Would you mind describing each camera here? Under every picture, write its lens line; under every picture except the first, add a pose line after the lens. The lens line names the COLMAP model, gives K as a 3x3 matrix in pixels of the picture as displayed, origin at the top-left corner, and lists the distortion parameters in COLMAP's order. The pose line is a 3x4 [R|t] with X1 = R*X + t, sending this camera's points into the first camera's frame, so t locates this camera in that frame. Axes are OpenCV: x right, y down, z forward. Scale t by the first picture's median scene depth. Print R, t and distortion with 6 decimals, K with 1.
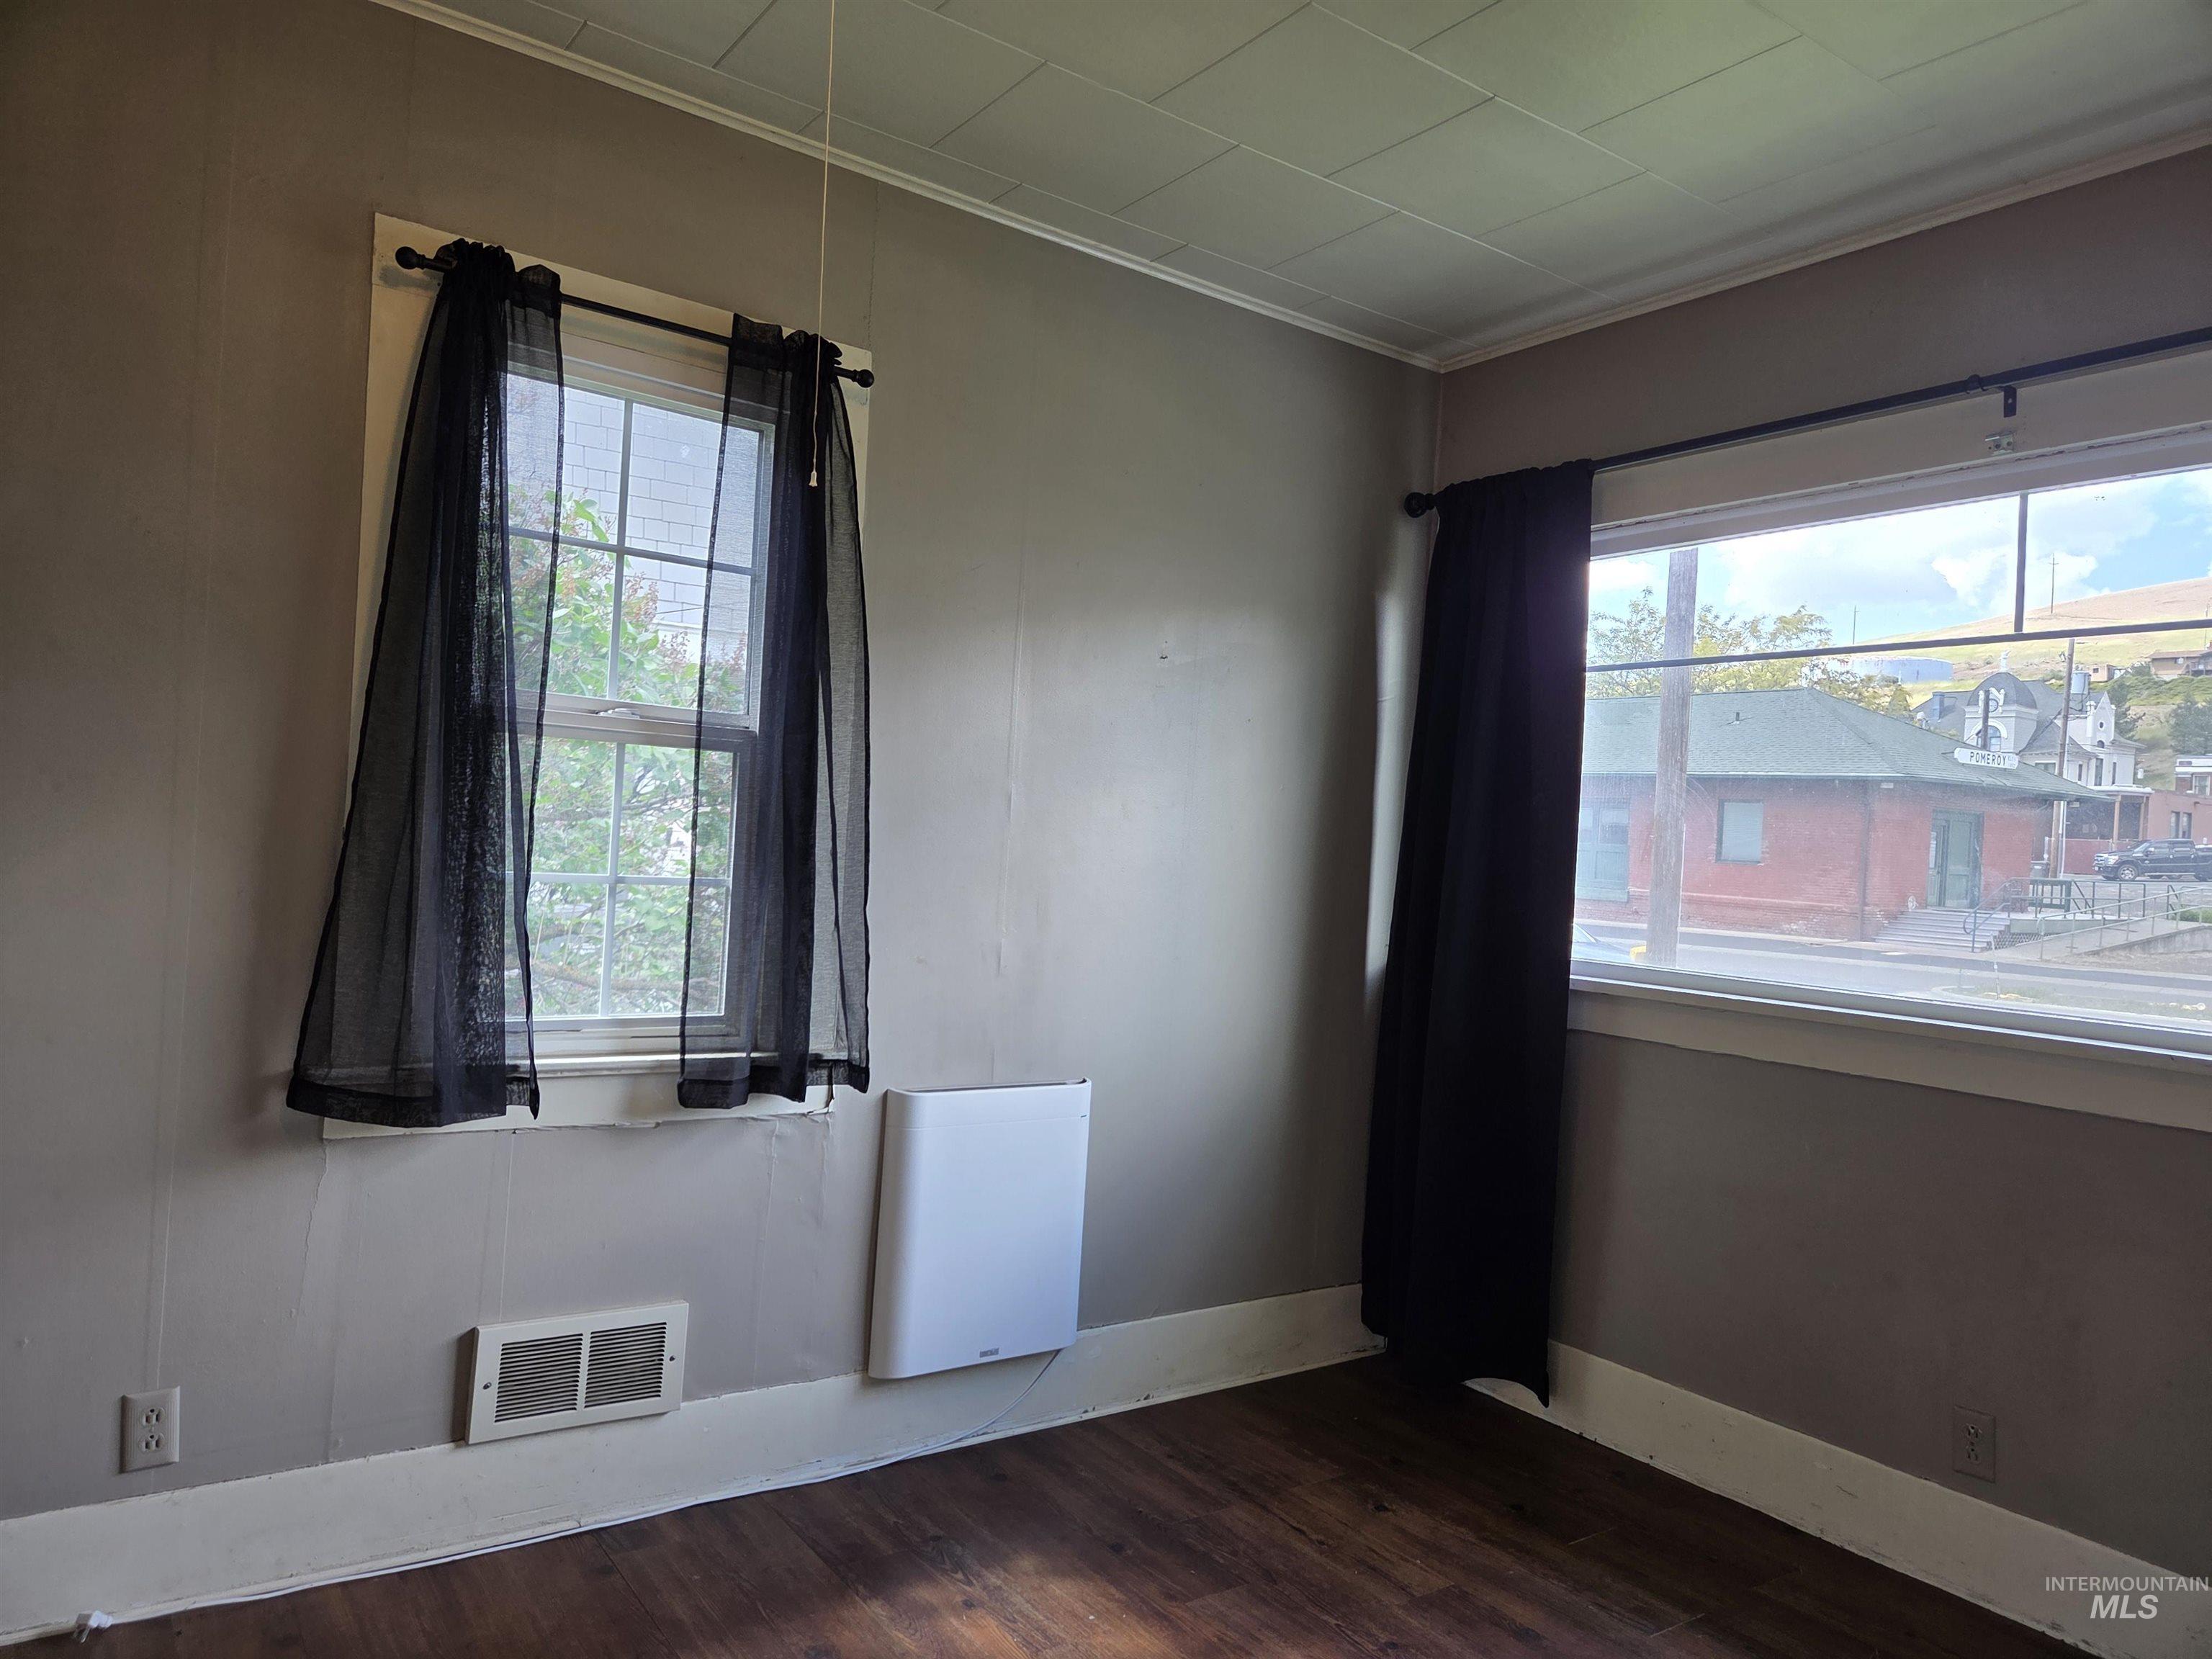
lens RADIAL K [[1477.3, 0, 1113.4], [0, 1477.3, 832.0], [0, 0, 1]] dist [0.062265, -0.055267]
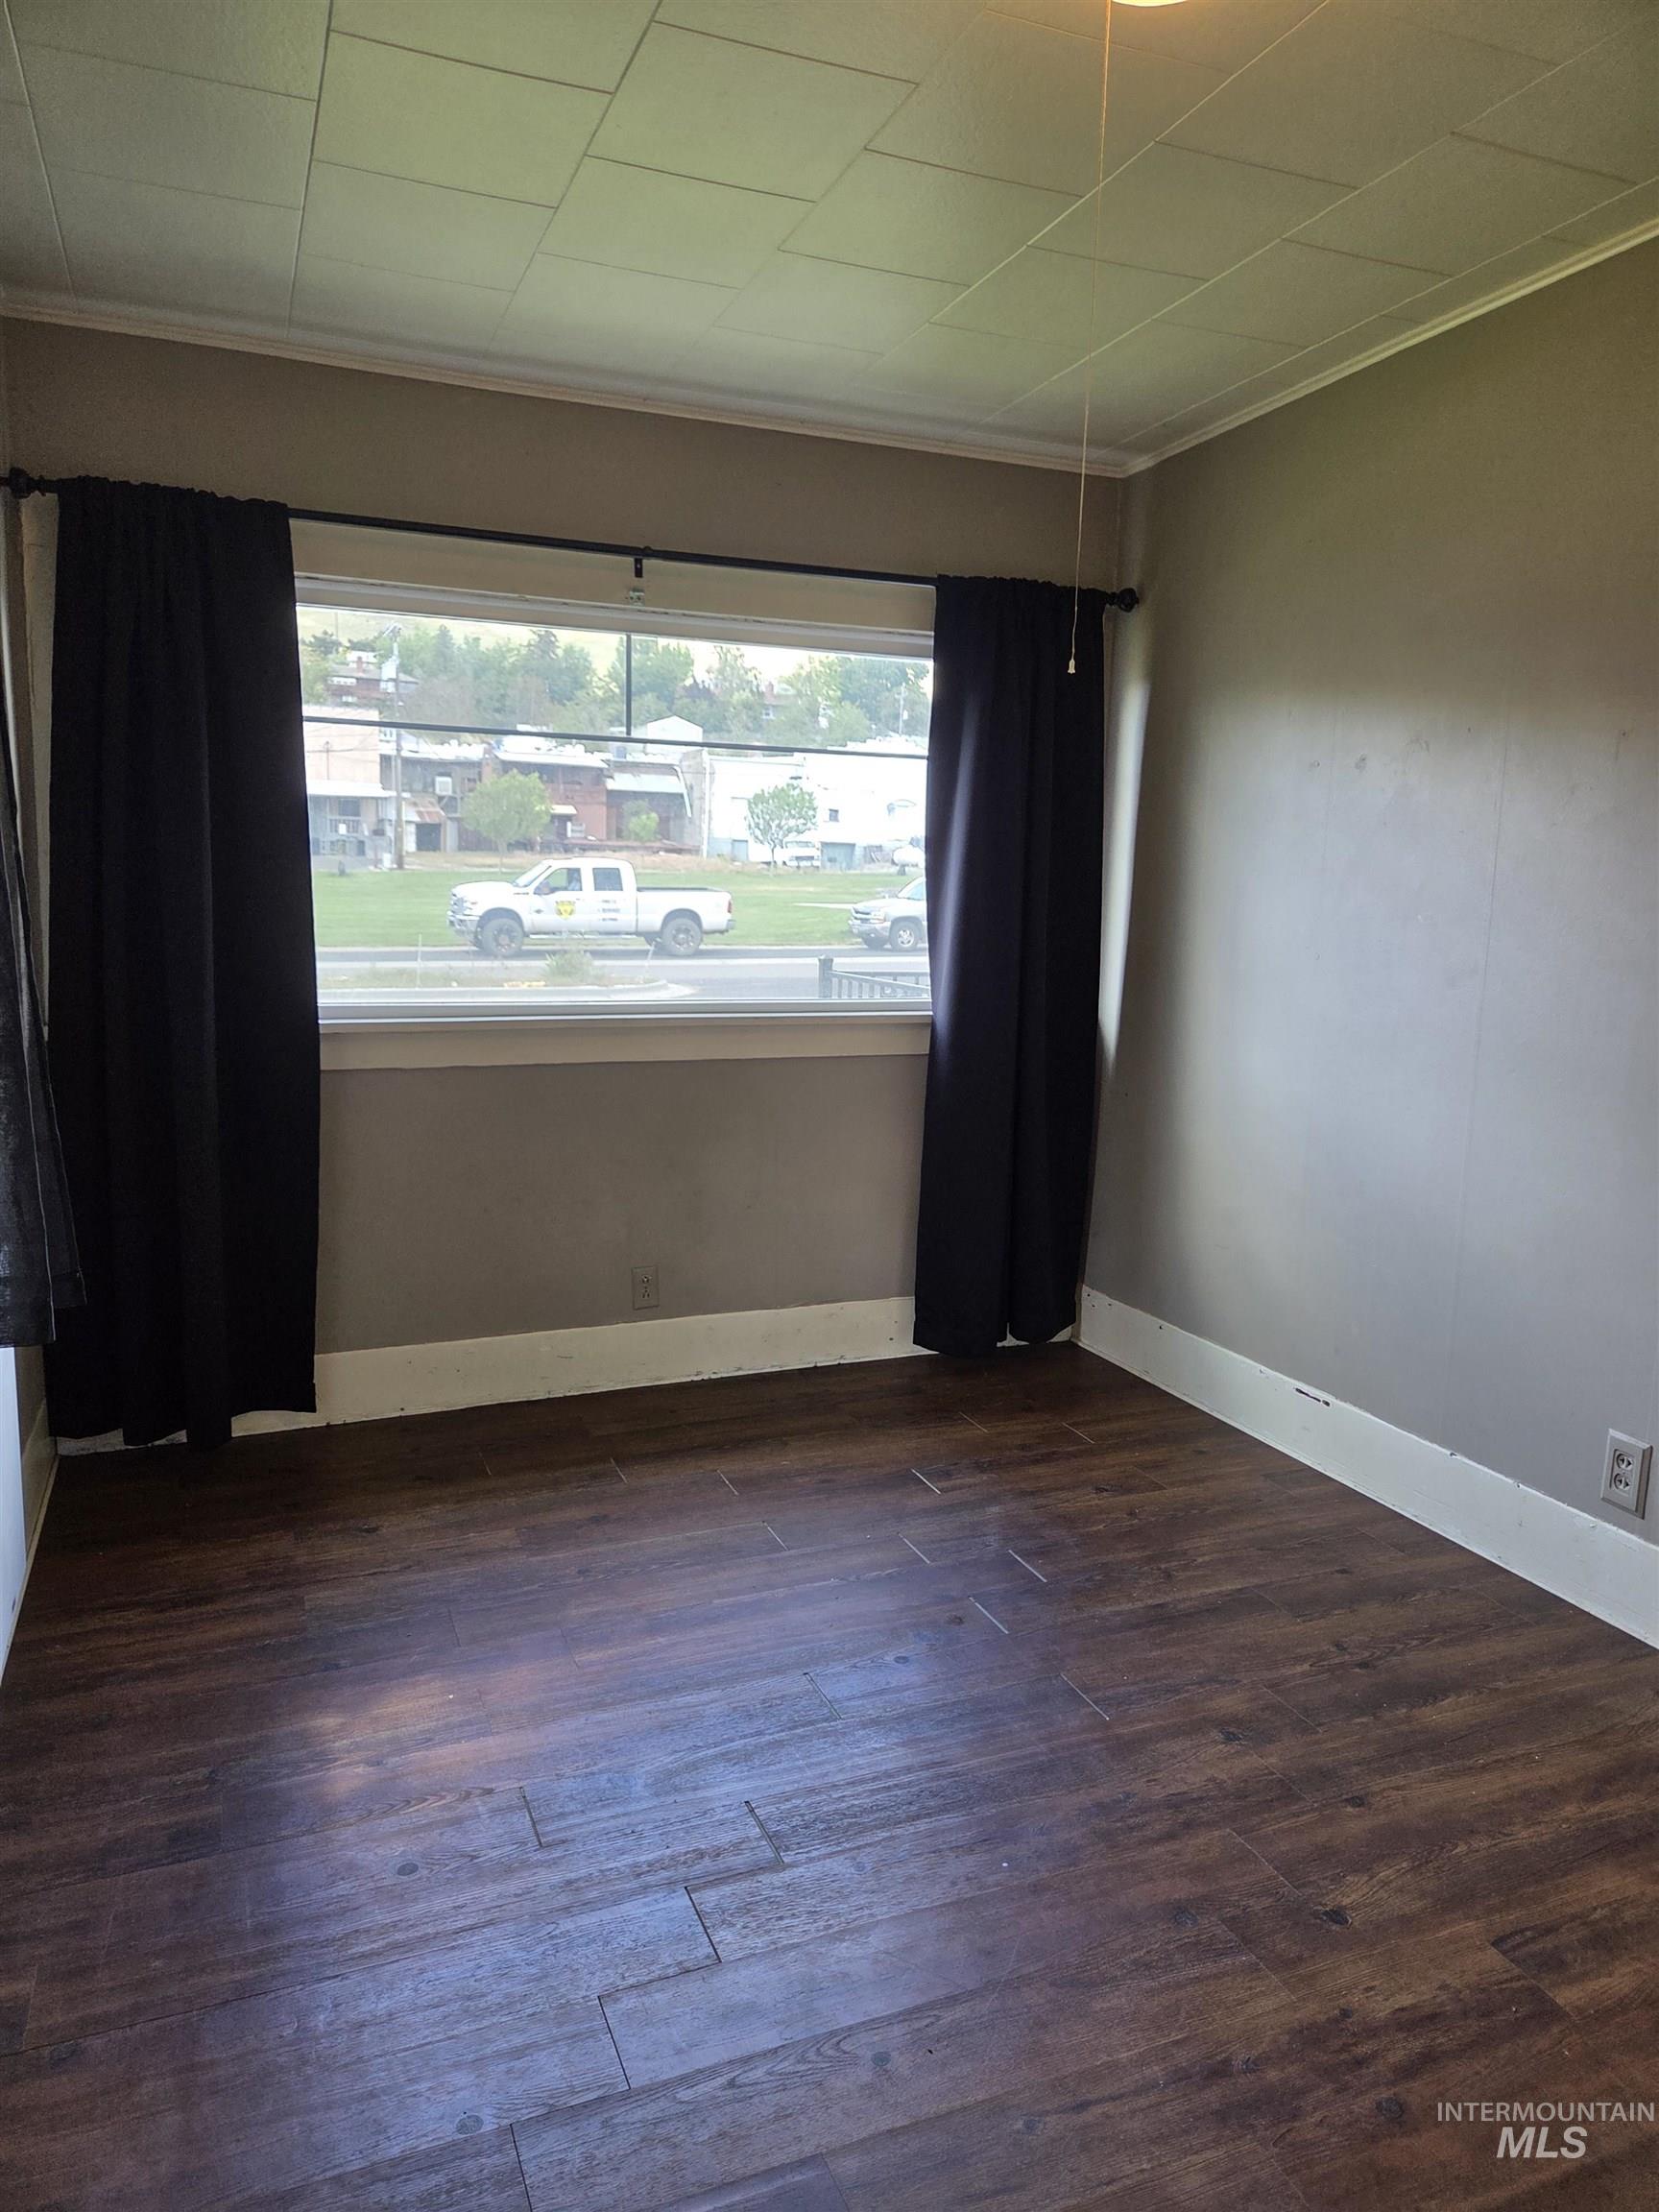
lens RADIAL K [[1477.3, 0, 835.6], [0, 1477.3, 1111.1], [0, 0, 1]] dist [0.062265, -0.055267]
pose [[0.225430, -0.190967, 0.955360, -0.704662], [-0.010570, 0.980064, 0.198400, -0.061232], [-0.974202, -0.054823, 0.218917, 0.445122]]
